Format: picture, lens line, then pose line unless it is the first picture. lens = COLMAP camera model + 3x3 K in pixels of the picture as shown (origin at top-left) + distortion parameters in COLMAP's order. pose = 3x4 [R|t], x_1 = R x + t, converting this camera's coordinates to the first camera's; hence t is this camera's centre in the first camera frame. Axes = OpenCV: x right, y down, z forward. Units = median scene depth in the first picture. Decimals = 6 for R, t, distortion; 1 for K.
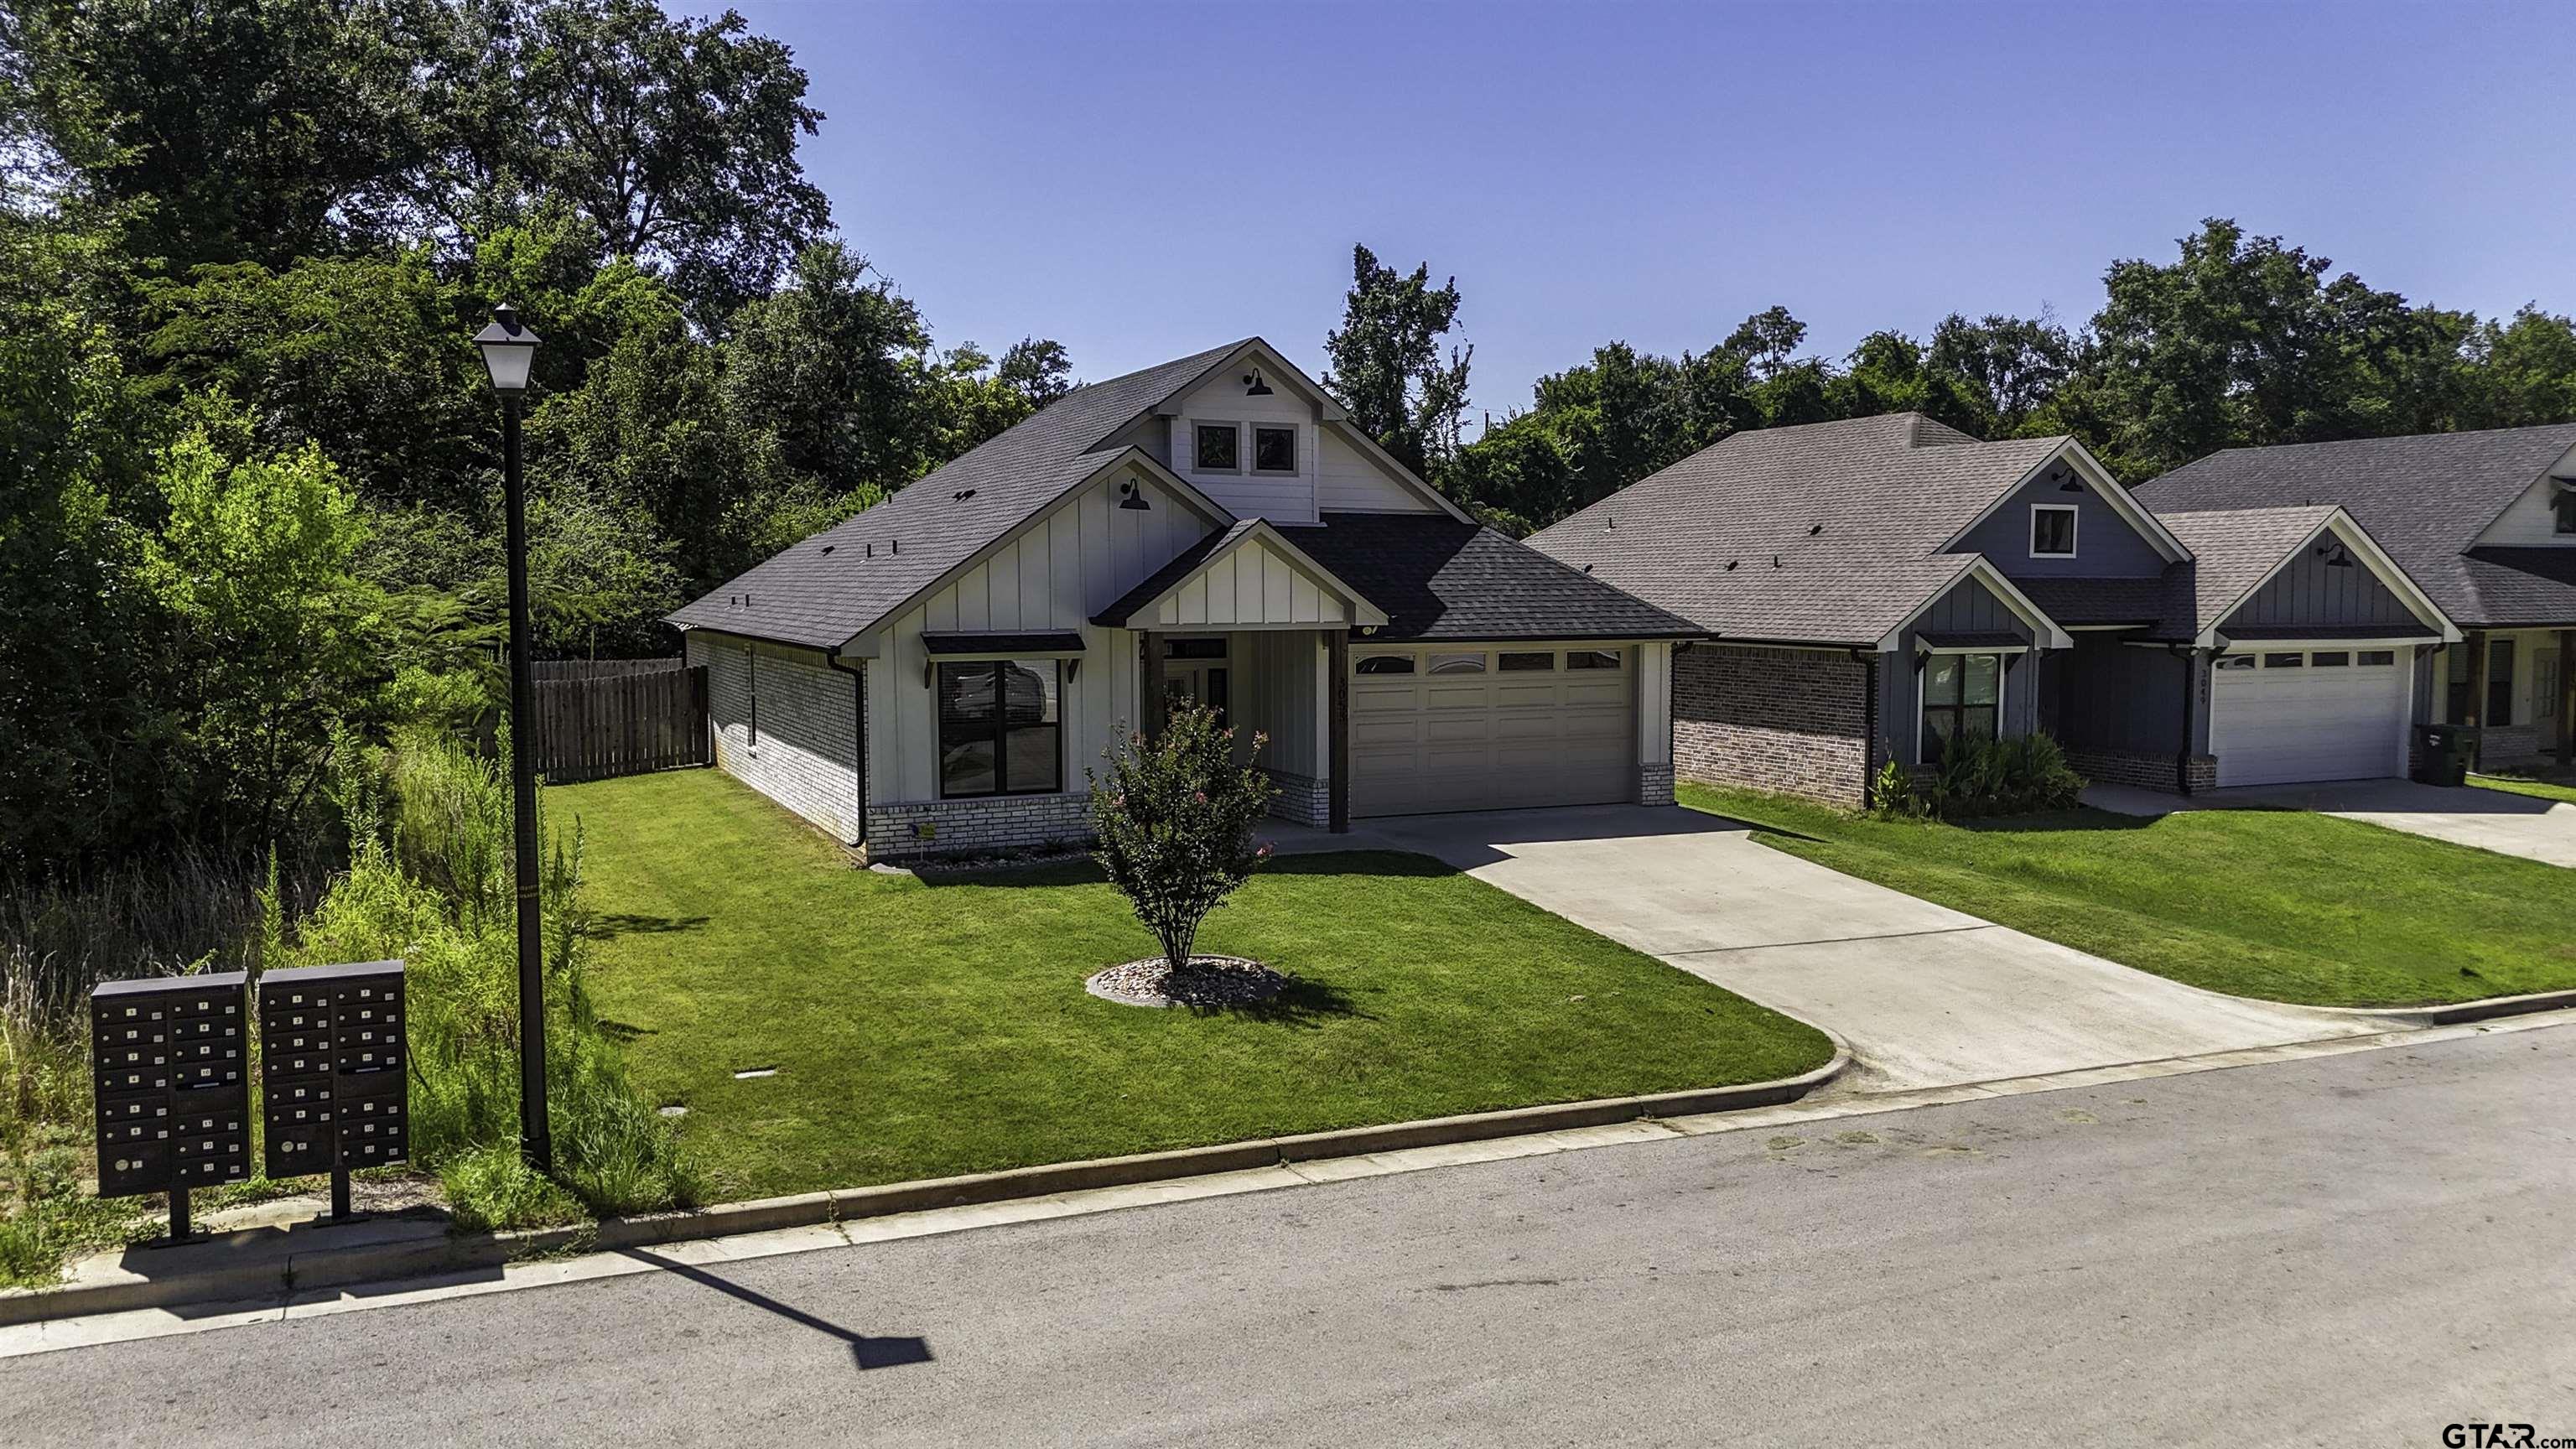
lens RADIAL K [[1900.6, 0, 1297.4], [0, 1900.6, 720.1], [0, 0, 1]] dist [0.085524, -0.100270]
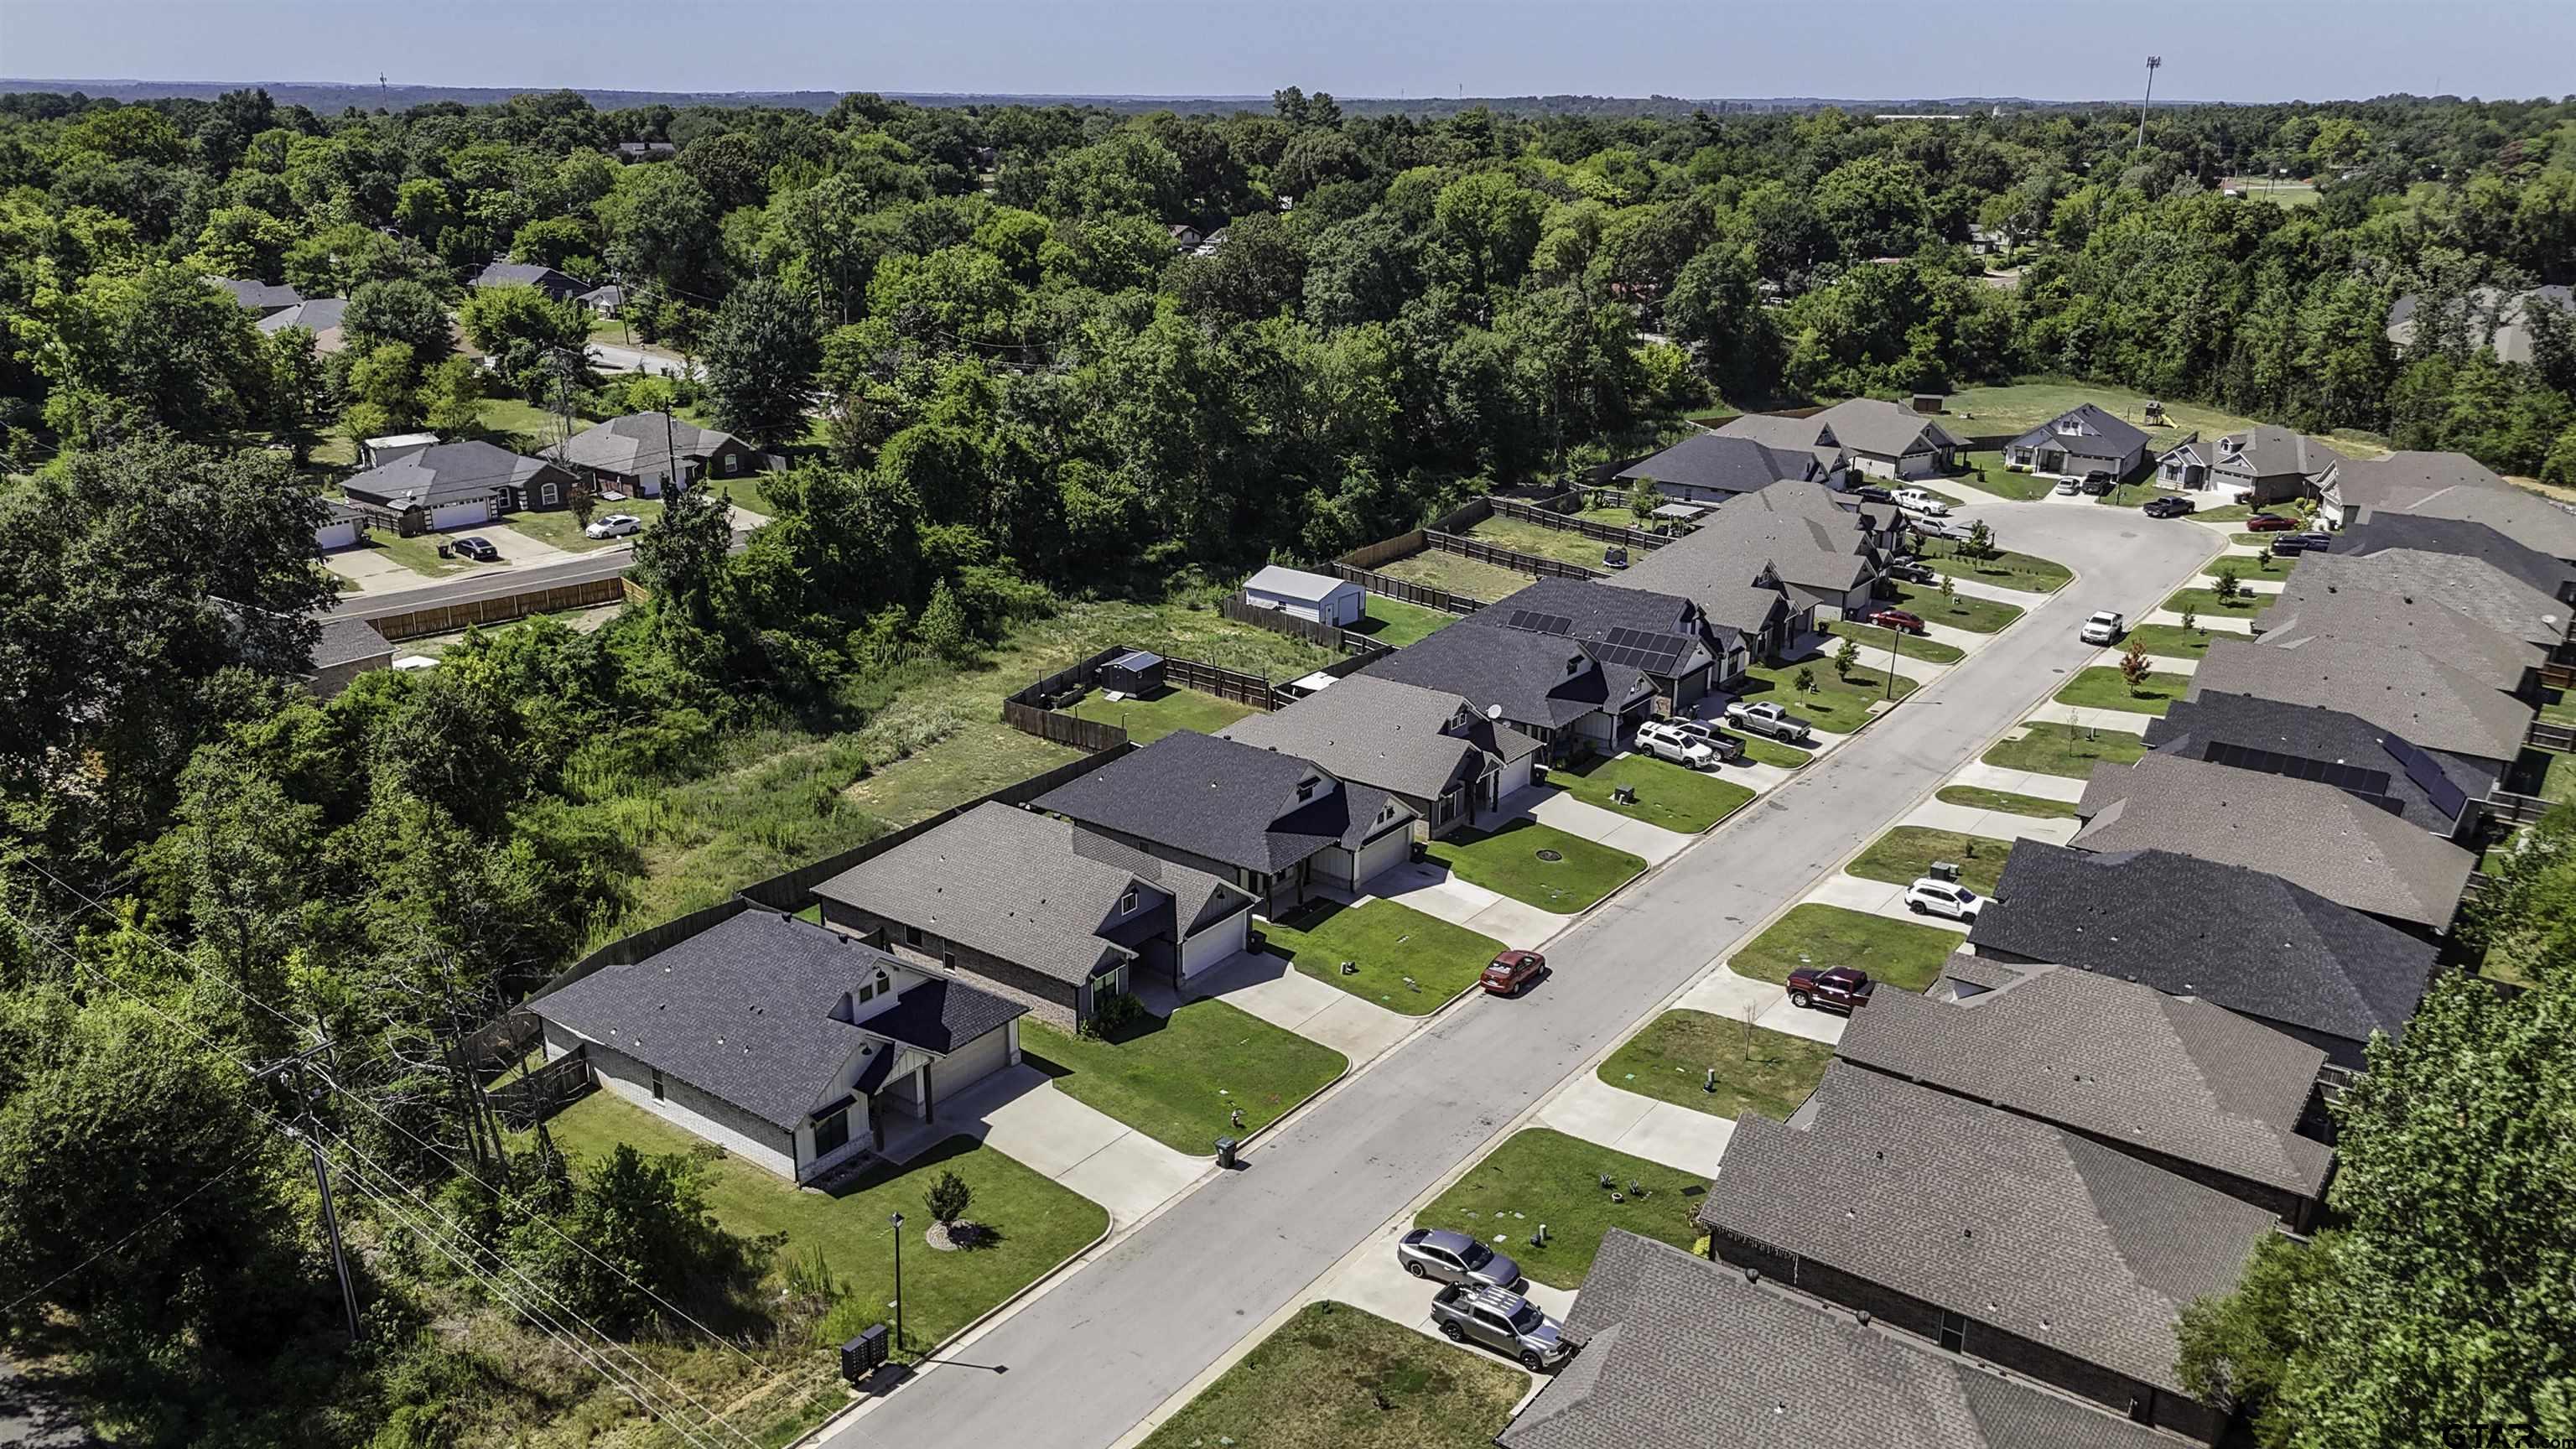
lens RADIAL K [[1900.6, 0, 1297.4], [0, 1900.6, 720.1], [0, 0, 1]] dist [0.085524, -0.100270]
pose [[0.875194, -0.143709, 0.461935, -0.707084], [0.025370, 0.967180, 0.252824, -1.191328], [-0.483107, -0.209551, 0.850116, -1.582795]]
